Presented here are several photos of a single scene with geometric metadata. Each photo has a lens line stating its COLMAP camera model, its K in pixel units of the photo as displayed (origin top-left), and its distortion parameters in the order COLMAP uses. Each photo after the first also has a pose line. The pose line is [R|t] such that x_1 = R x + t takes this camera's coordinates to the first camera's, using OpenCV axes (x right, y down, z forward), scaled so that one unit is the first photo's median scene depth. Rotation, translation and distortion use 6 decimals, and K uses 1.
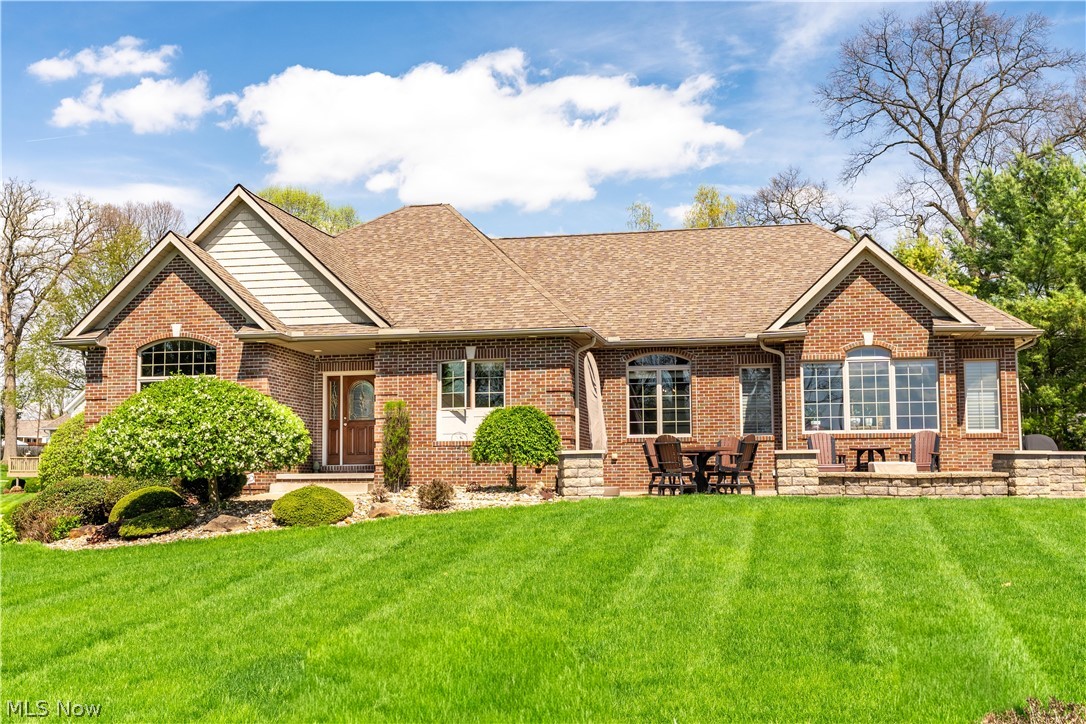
lens RADIAL K [[1006.9, 0, 542.8], [0, 1006.9, 363.1], [0, 0, 1]] dist [-0.007474, 0.000000]
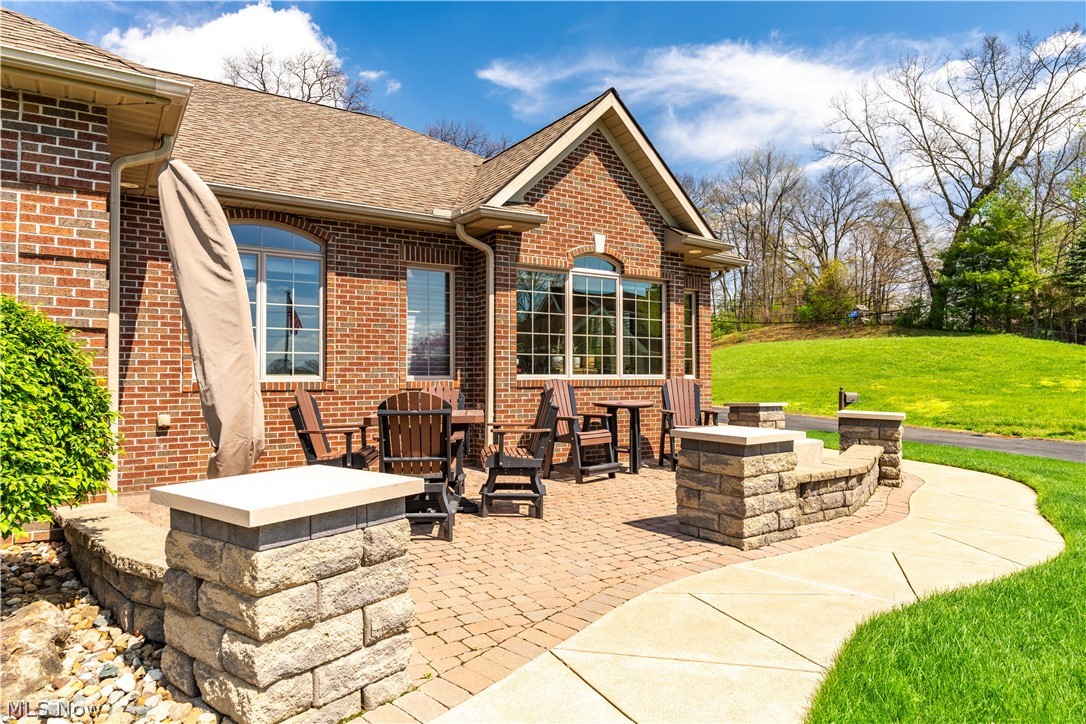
lens RADIAL K [[670.3, 0, 544.0], [0, 670.3, 360.8], [0, 0, 1]] dist [-0.002711, 0.000340]
pose [[0.717334, 0.021995, 0.696382, -0.024243], [-0.074431, 0.996201, 0.045206, 0.038484], [-0.692742, -0.084260, 0.716246, 0.690367]]
